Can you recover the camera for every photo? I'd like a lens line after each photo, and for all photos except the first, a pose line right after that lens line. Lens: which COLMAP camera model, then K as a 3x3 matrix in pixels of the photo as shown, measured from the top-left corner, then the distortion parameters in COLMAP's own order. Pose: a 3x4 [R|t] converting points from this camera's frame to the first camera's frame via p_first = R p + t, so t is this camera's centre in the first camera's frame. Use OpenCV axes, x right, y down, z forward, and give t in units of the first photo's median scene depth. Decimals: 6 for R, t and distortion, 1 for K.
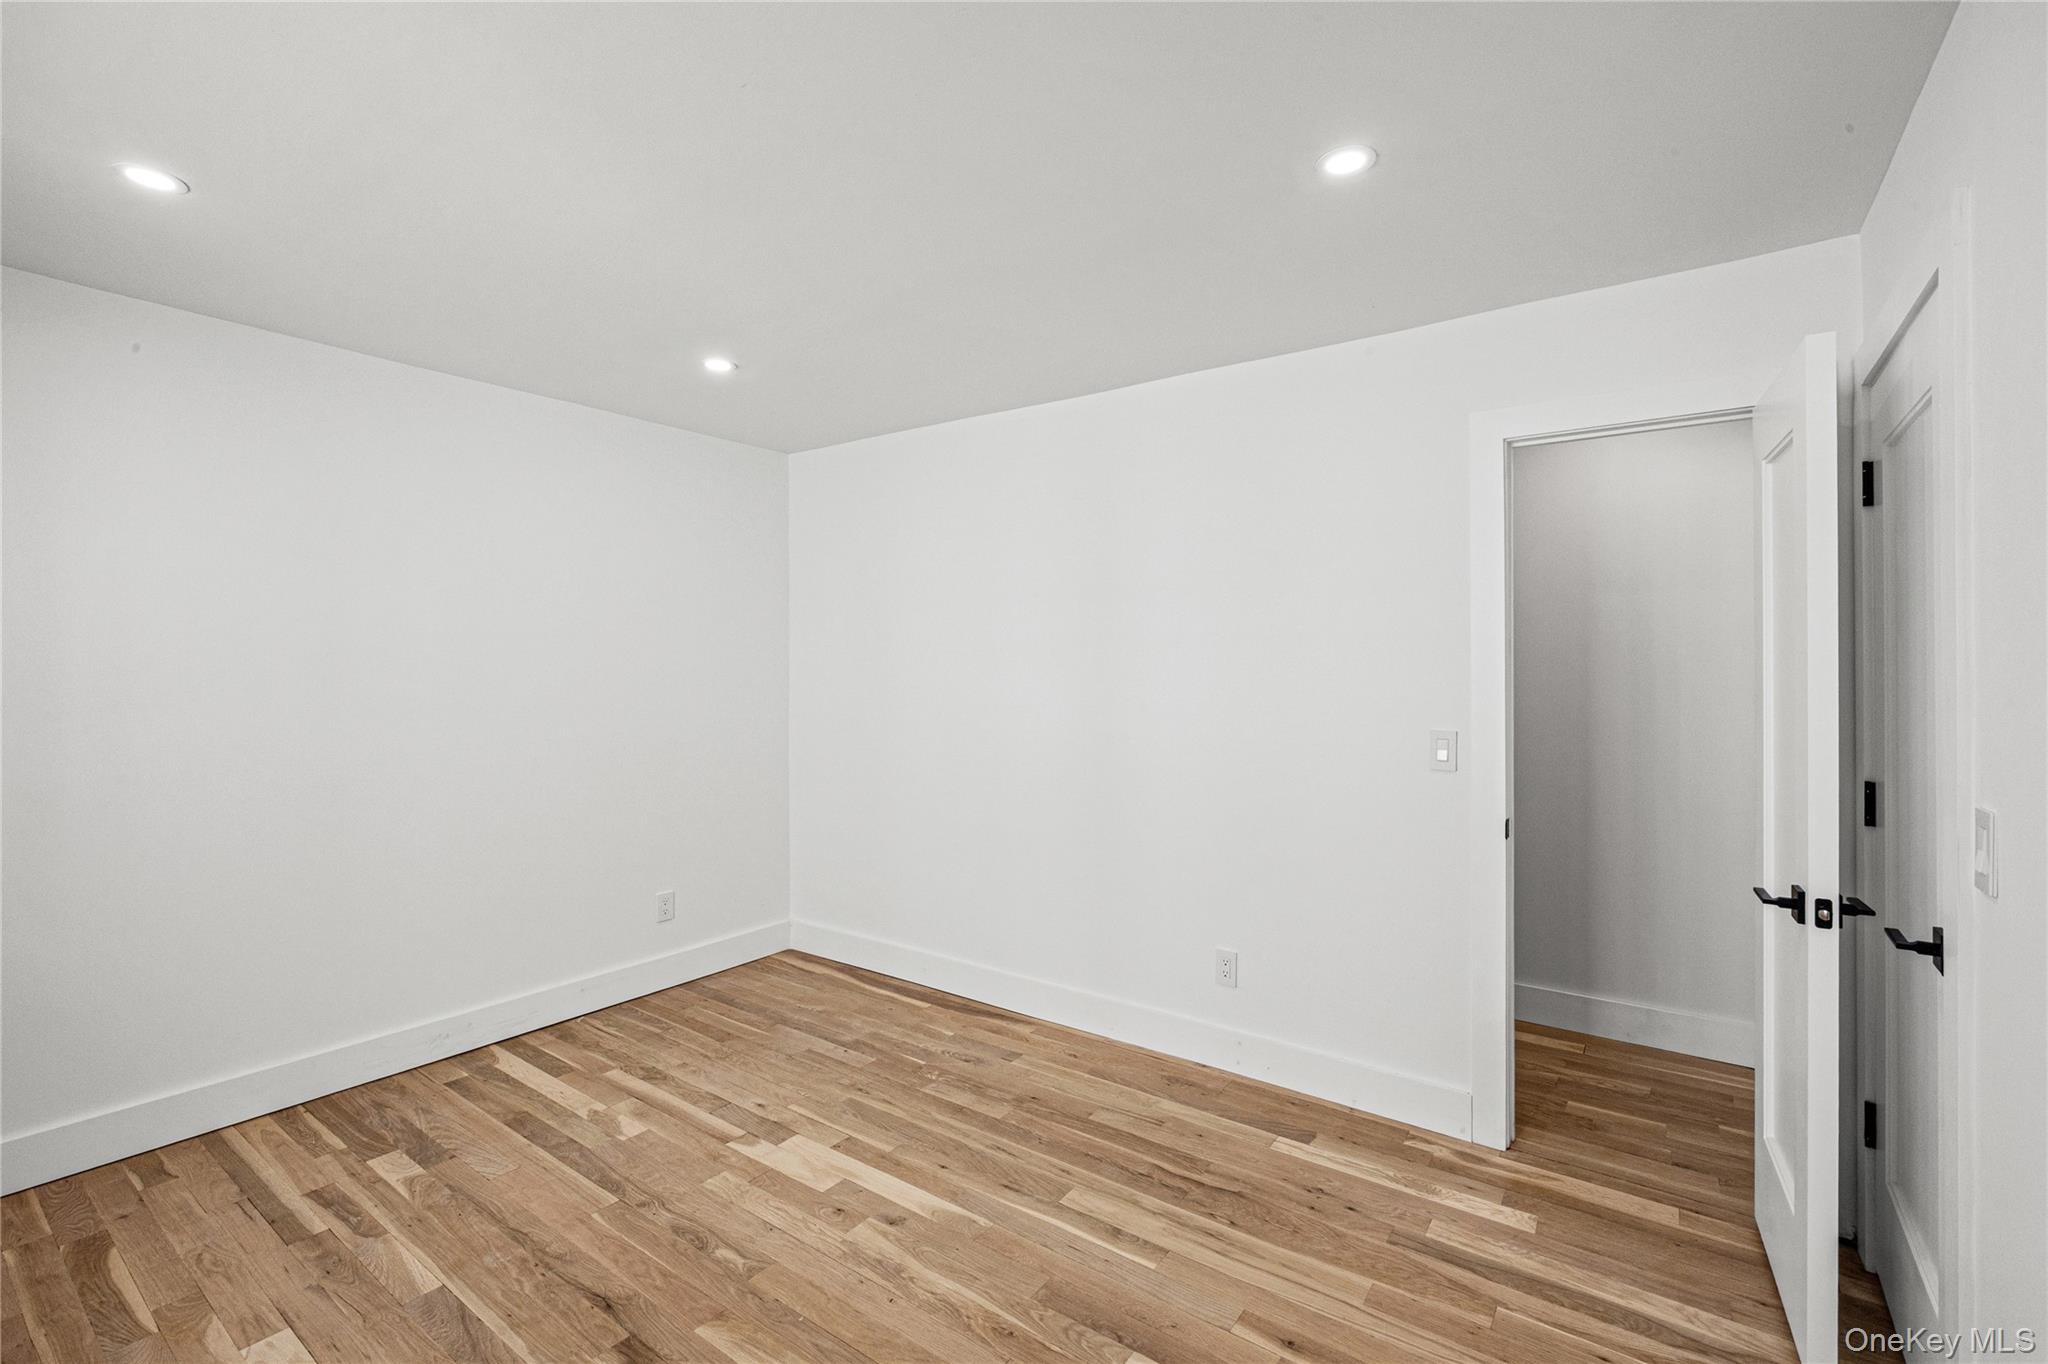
lens RADIAL K [[902.7, 0, 1025.1], [0, 902.7, 668.7], [0, 0, 1]] dist [-0.004791, 0.000269]
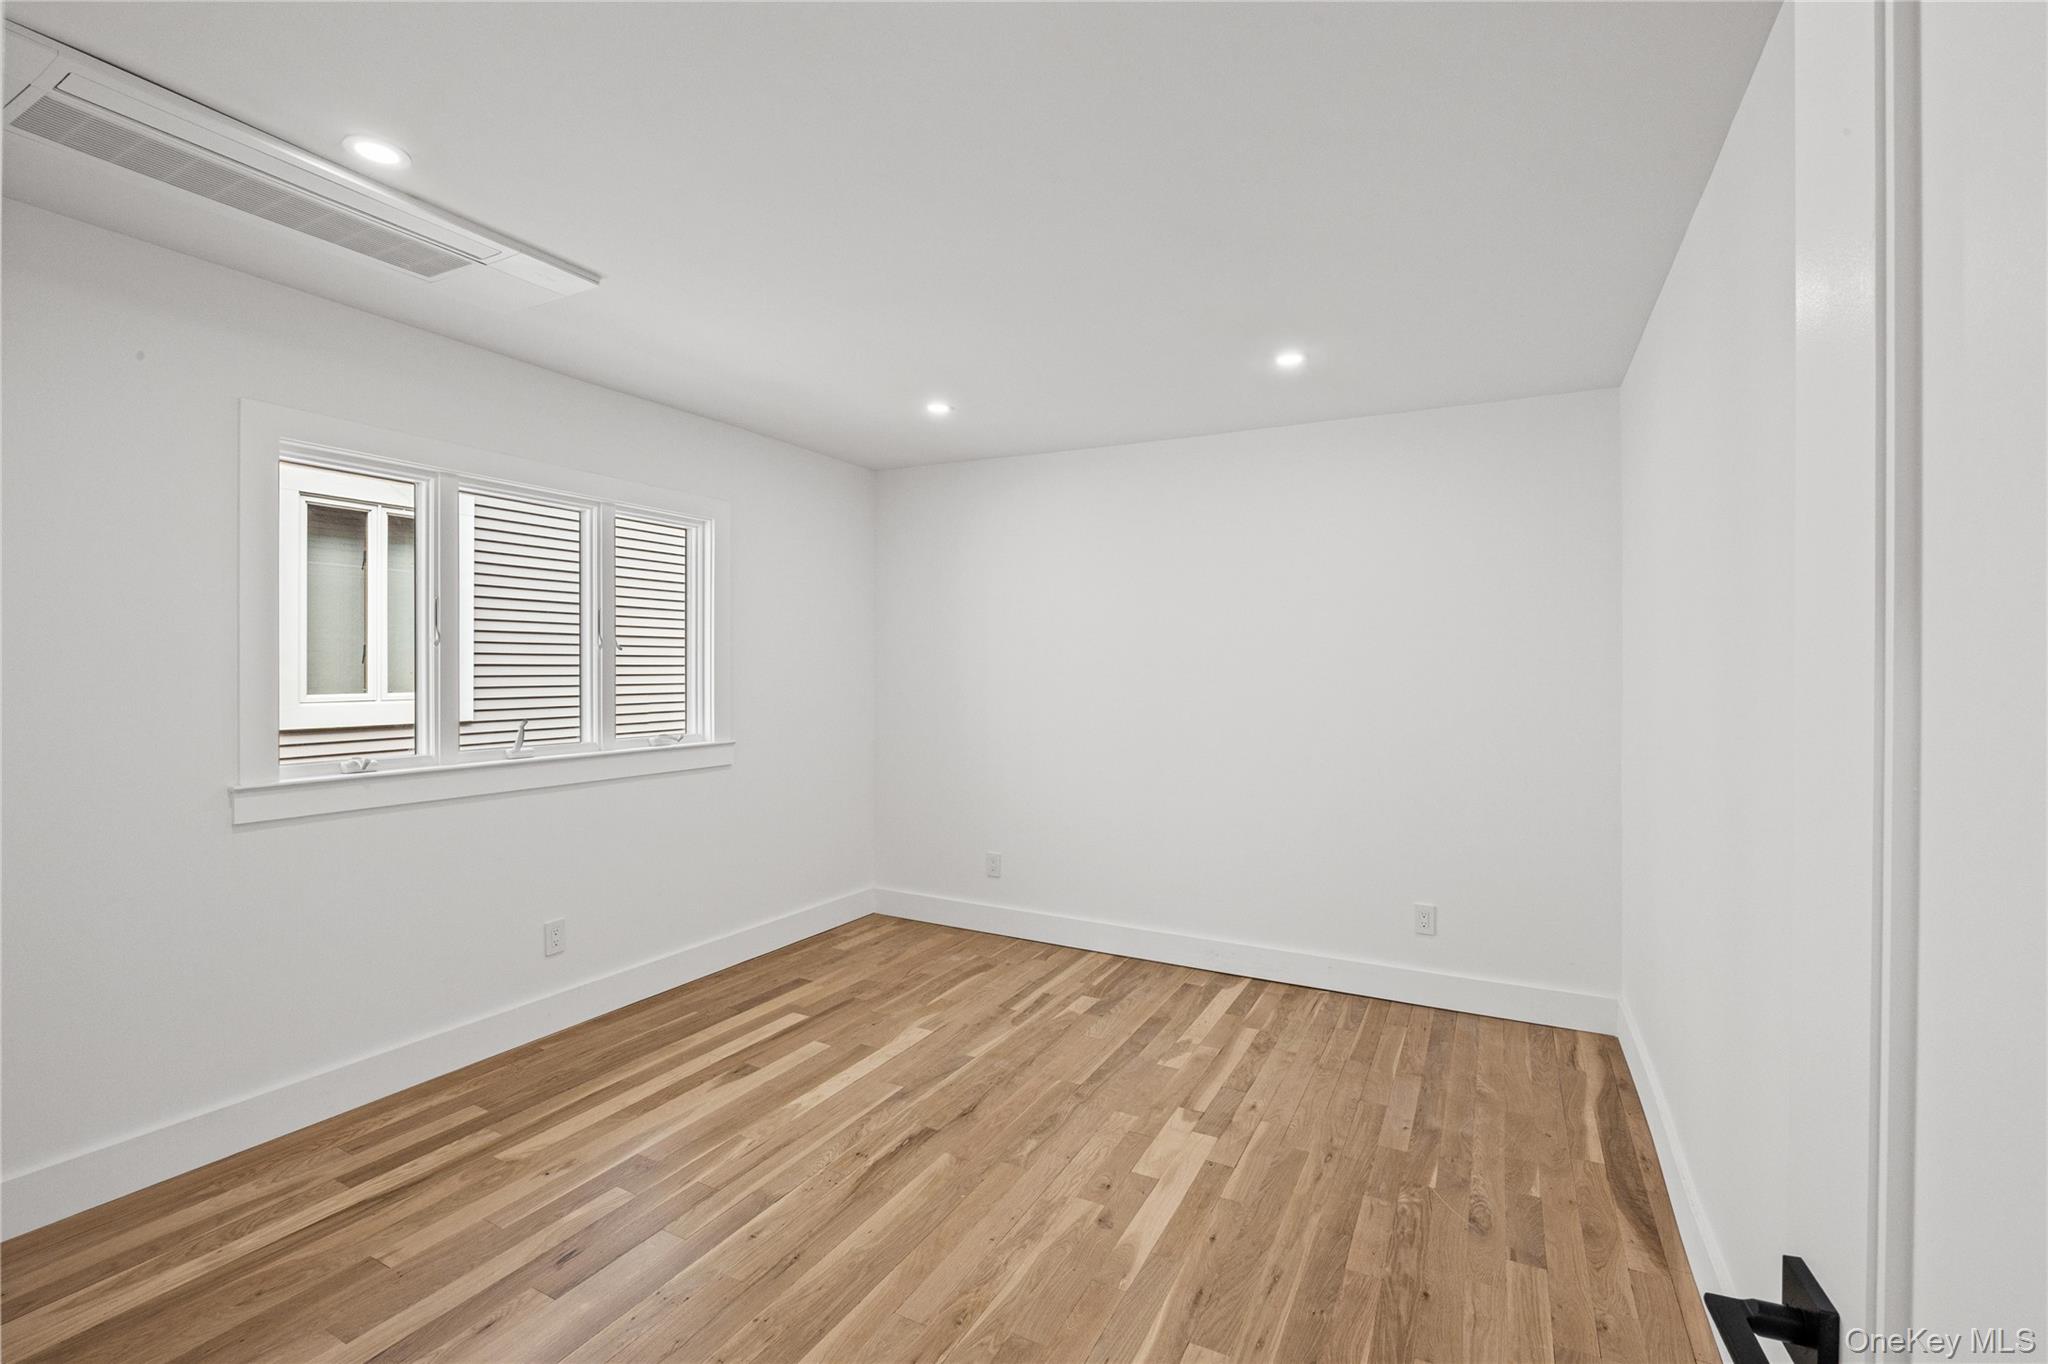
lens RADIAL K [[902.7, 0, 1016.2], [0, 902.7, 675.0], [0, 0, 1]] dist [-0.004791, 0.000269]
pose [[0.129927, 0.005475, -0.991508, 0.657802], [-0.006630, 0.999967, 0.004653, 0.011040], [0.991501, 0.005969, 0.129959, 0.626038]]
